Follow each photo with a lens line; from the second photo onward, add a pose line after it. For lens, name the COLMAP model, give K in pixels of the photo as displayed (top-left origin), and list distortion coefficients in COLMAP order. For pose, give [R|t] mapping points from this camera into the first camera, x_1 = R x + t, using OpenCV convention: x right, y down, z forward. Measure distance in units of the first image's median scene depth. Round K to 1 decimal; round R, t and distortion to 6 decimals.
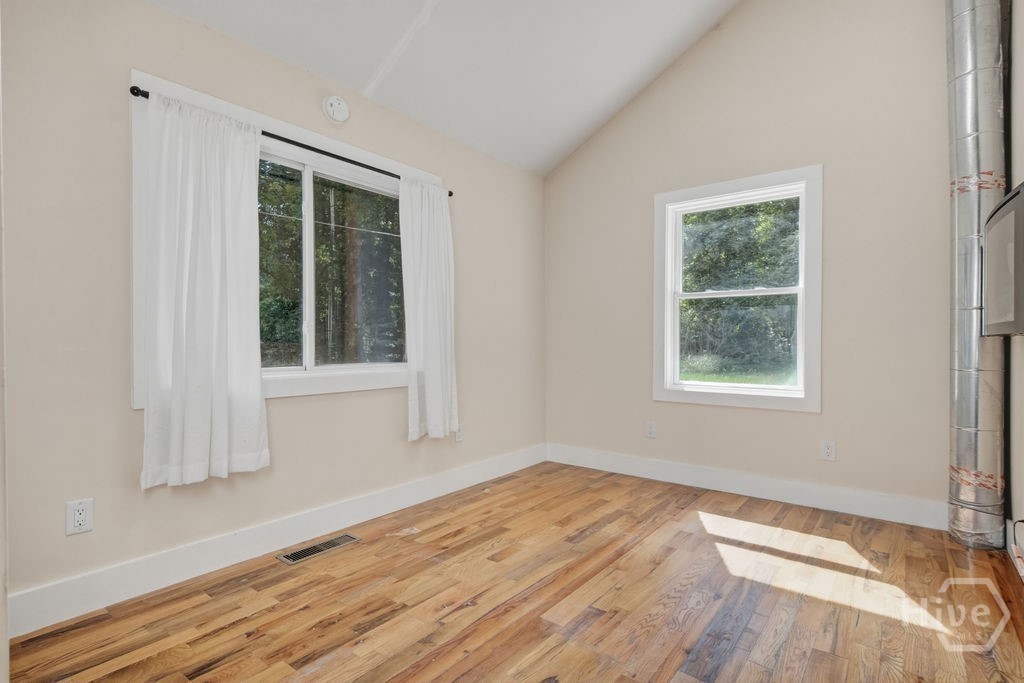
lens RADIAL K [[511.9, 0, 512.1], [0, 511.9, 339.9], [0, 0, 1]] dist [0.010333, -0.003361]
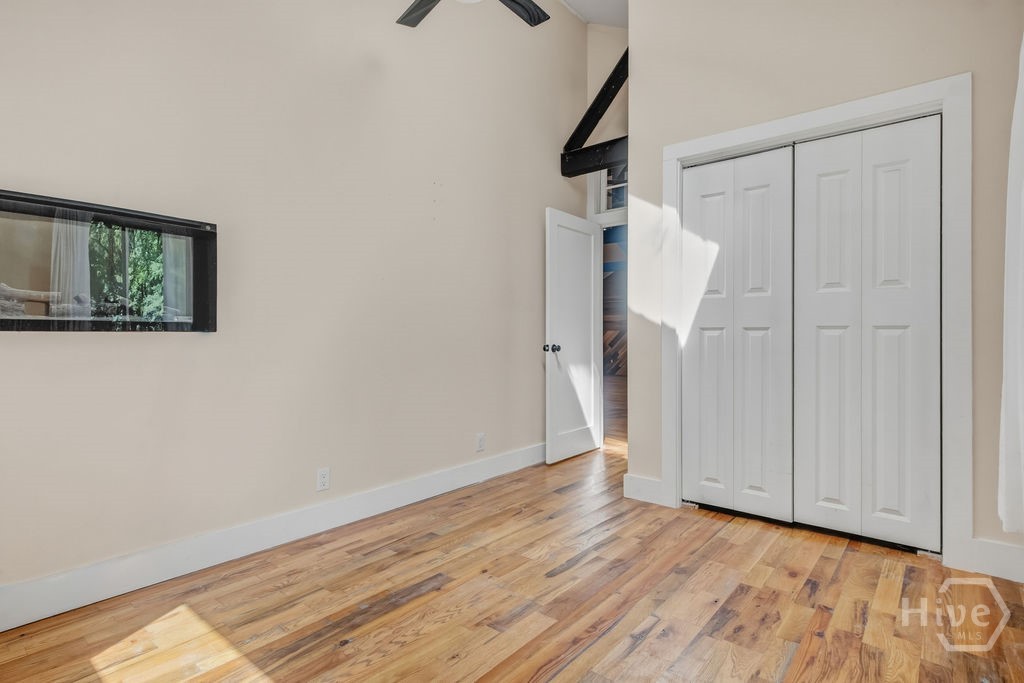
lens RADIAL K [[511.9, 0, 512.0], [0, 511.9, 338.9], [0, 0, 1]] dist [0.010333, -0.003361]
pose [[-0.999335, 0.000543, 0.036462, 0.103422], [0.000836, 0.999967, 0.008040, -0.002337], [-0.036457, 0.008065, -0.999303, 1.939485]]
